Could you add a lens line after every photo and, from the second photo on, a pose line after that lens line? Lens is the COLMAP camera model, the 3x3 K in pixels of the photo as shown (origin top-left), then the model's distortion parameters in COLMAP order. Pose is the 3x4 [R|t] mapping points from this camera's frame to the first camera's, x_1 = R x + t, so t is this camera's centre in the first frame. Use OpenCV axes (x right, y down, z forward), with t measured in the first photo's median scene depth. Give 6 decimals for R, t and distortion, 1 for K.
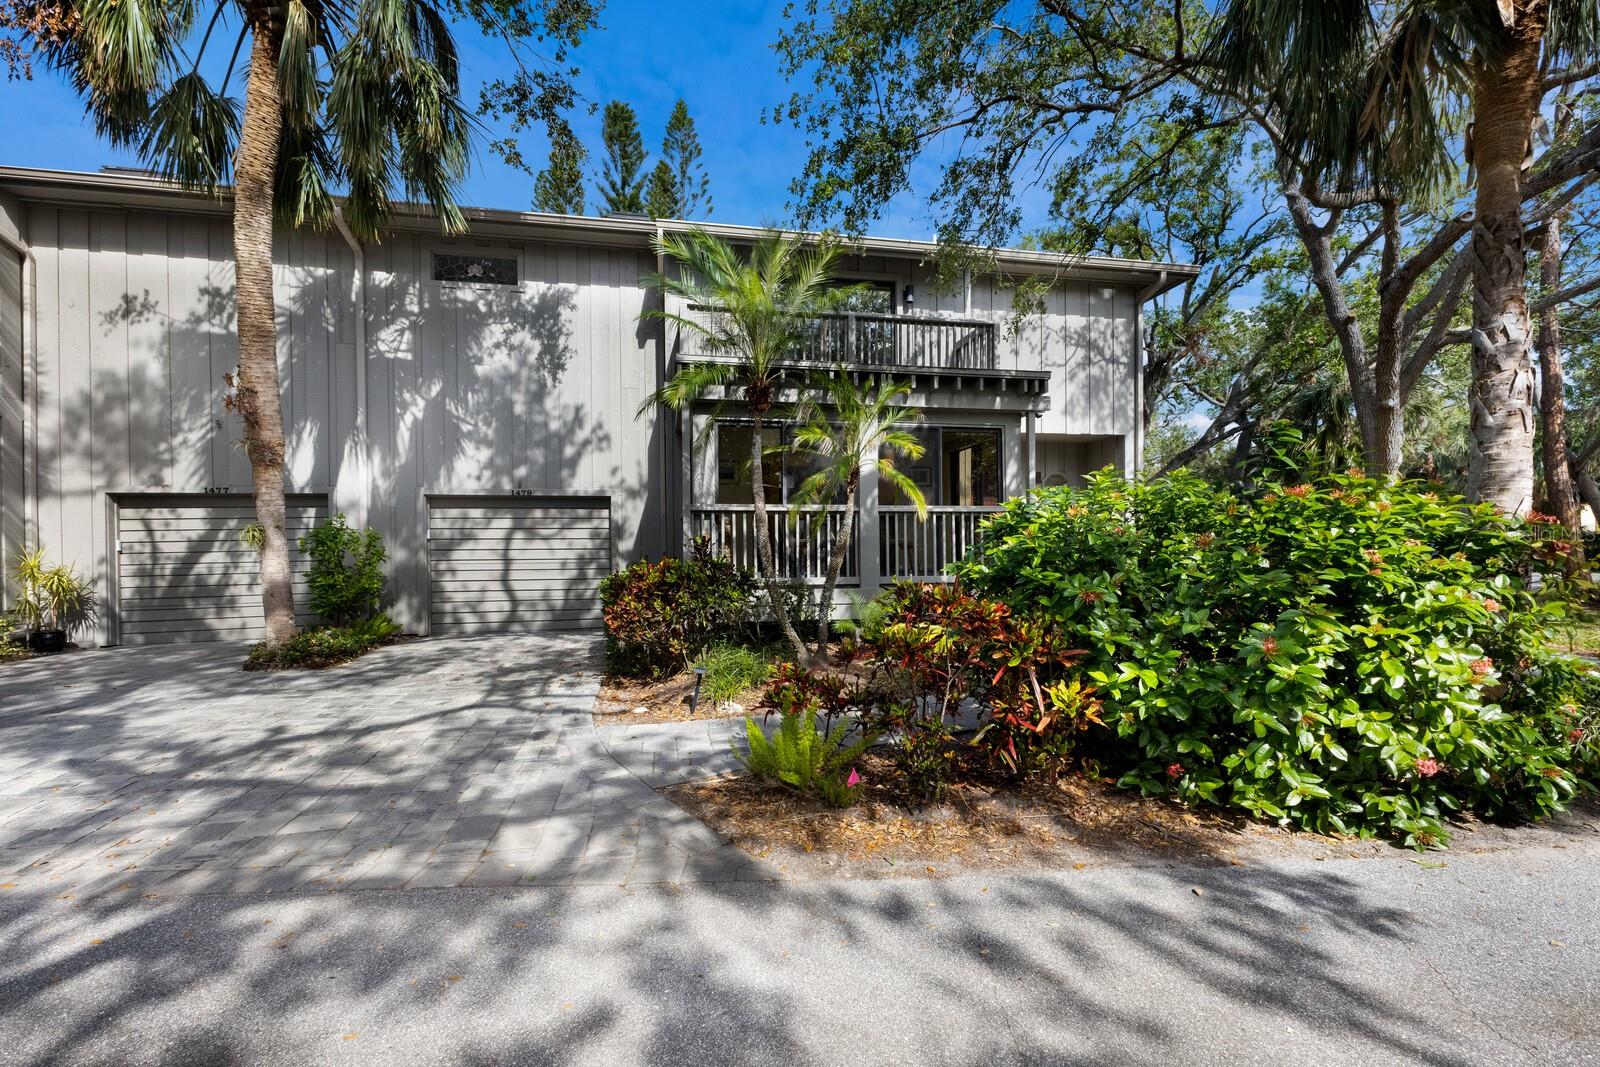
lens RADIAL K [[674.8, 0, 801.3], [0, 674.8, 531.5], [0, 0, 1]] dist [0.013140, -0.000419]
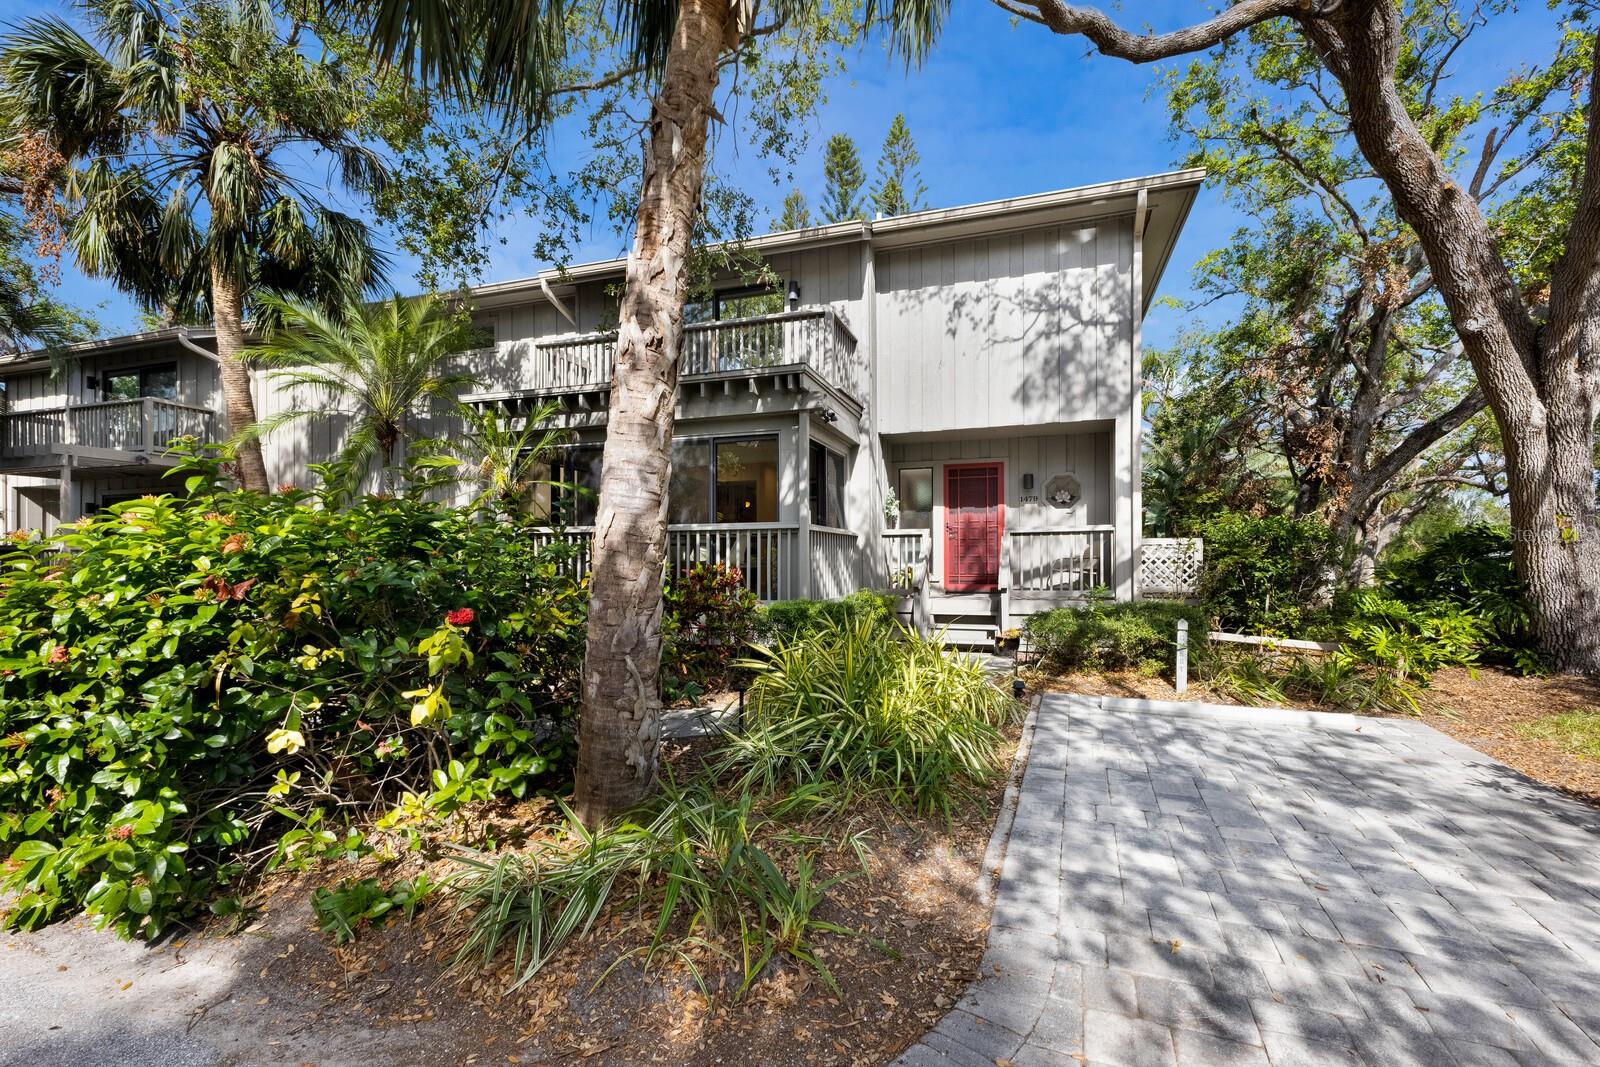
lens RADIAL K [[677.5, 0, 798.6], [0, 677.5, 541.8], [0, 0, 1]] dist [0.014388, -0.000235]
pose [[0.877464, -0.012047, -0.479490, 0.551830], [0.009299, 0.999924, -0.008107, -0.003813], [0.479552, 0.002655, 0.877510, 0.181060]]
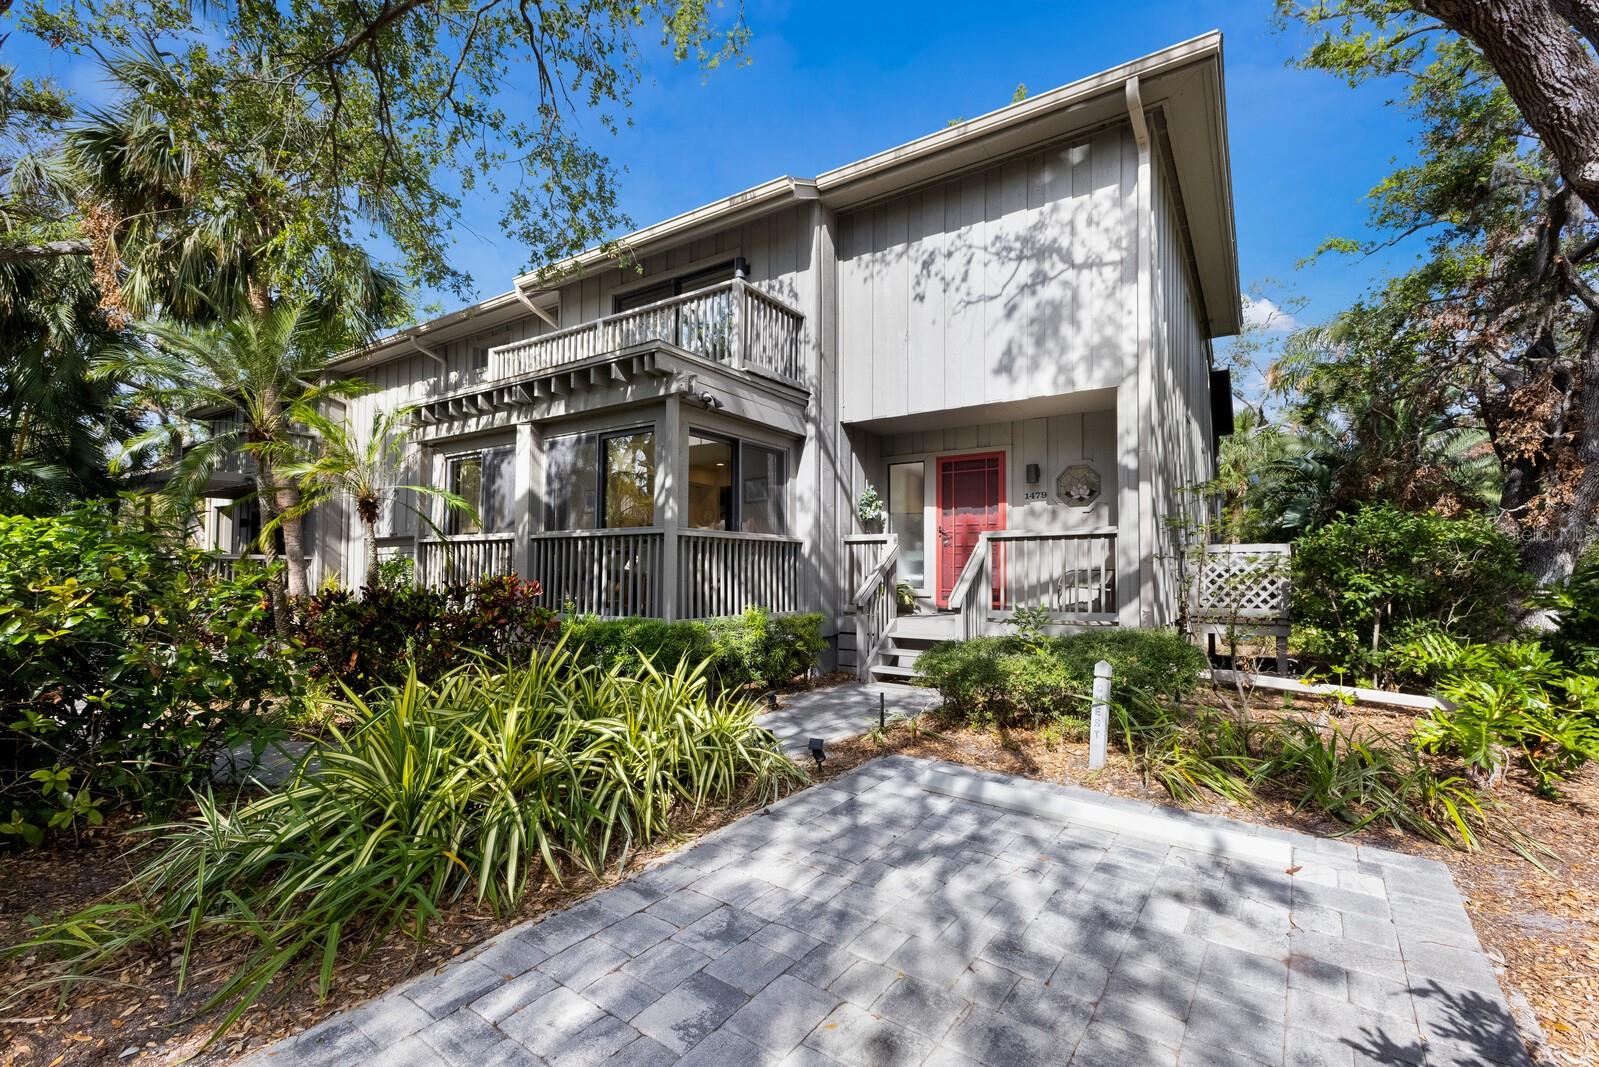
lens RADIAL K [[674.3, 0, 800.8], [0, 674.3, 531.5], [0, 0, 1]] dist [0.013140, -0.000419]
pose [[0.725253, -0.032069, -0.687736, 0.699391], [0.008156, 0.999245, -0.037993, -0.001712], [0.688435, 0.021946, 0.724966, 0.425213]]
